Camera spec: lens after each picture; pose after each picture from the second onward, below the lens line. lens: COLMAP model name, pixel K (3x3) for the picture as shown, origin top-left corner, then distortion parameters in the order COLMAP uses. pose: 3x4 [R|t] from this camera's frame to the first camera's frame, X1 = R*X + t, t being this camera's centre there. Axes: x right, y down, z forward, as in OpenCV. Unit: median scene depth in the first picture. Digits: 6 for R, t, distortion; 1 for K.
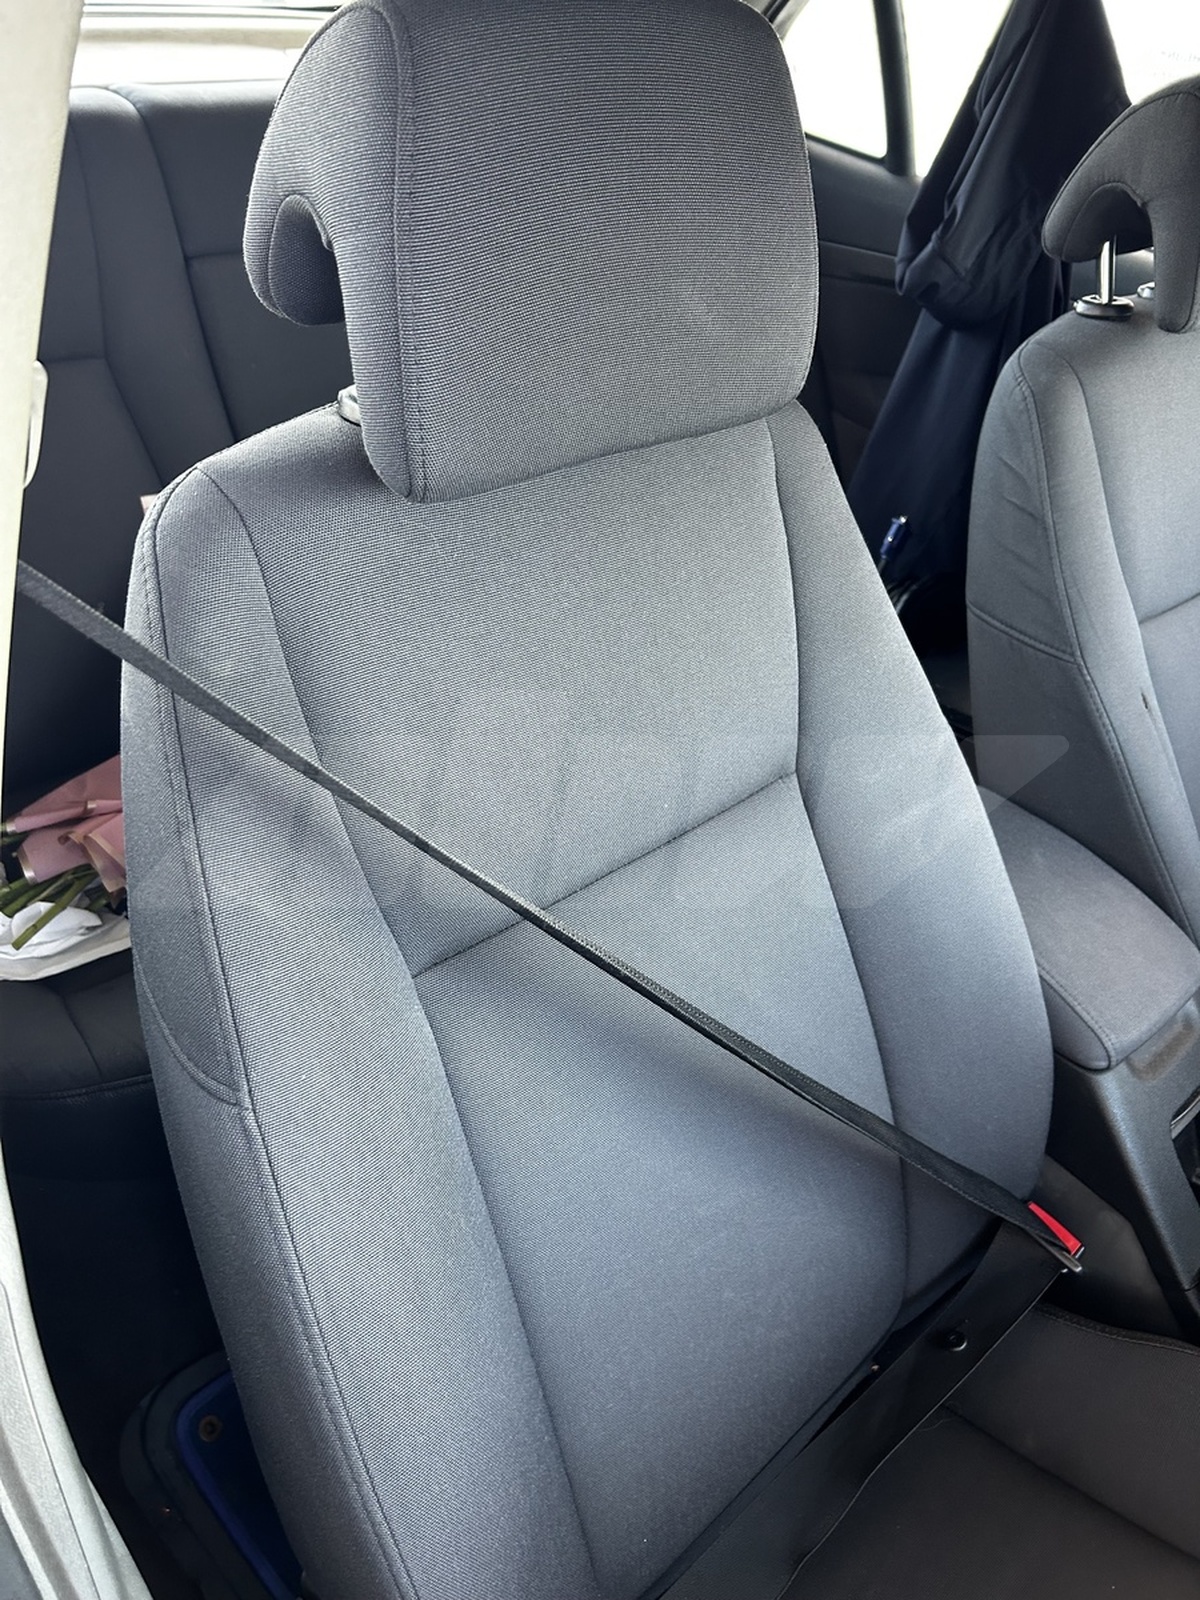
lens RADIAL K [[1250.9, 0, 600.0], [0, 1250.9, 800.0], [0, 0, 1]] dist [-0.003242, 0.031229]
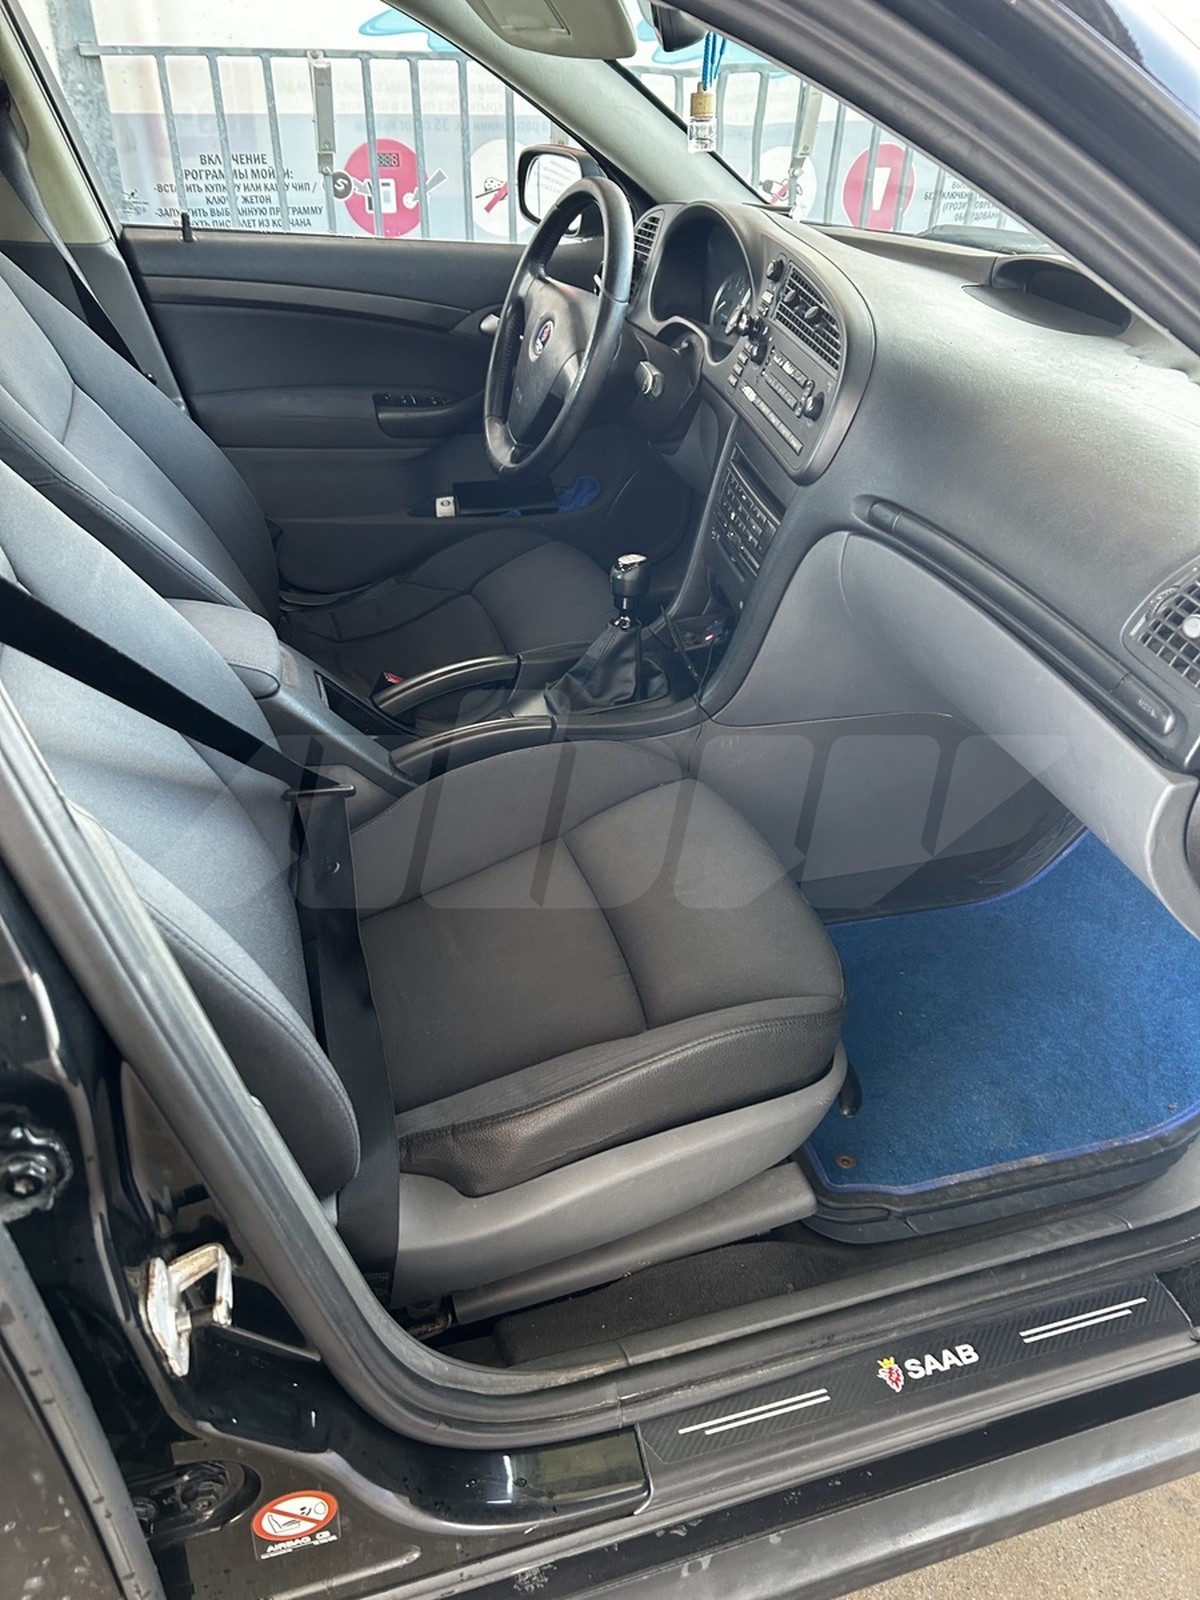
lens RADIAL K [[1210.6, 0, 600.0], [0, 1210.6, 800.0], [0, 0, 1]] dist [0.069281, -0.104046]
pose [[0.439066, -0.548229, 0.711804, -0.490017], [0.528943, 0.798133, 0.288448, 0.090469], [-0.726250, 0.249856, 0.640416, -0.177258]]
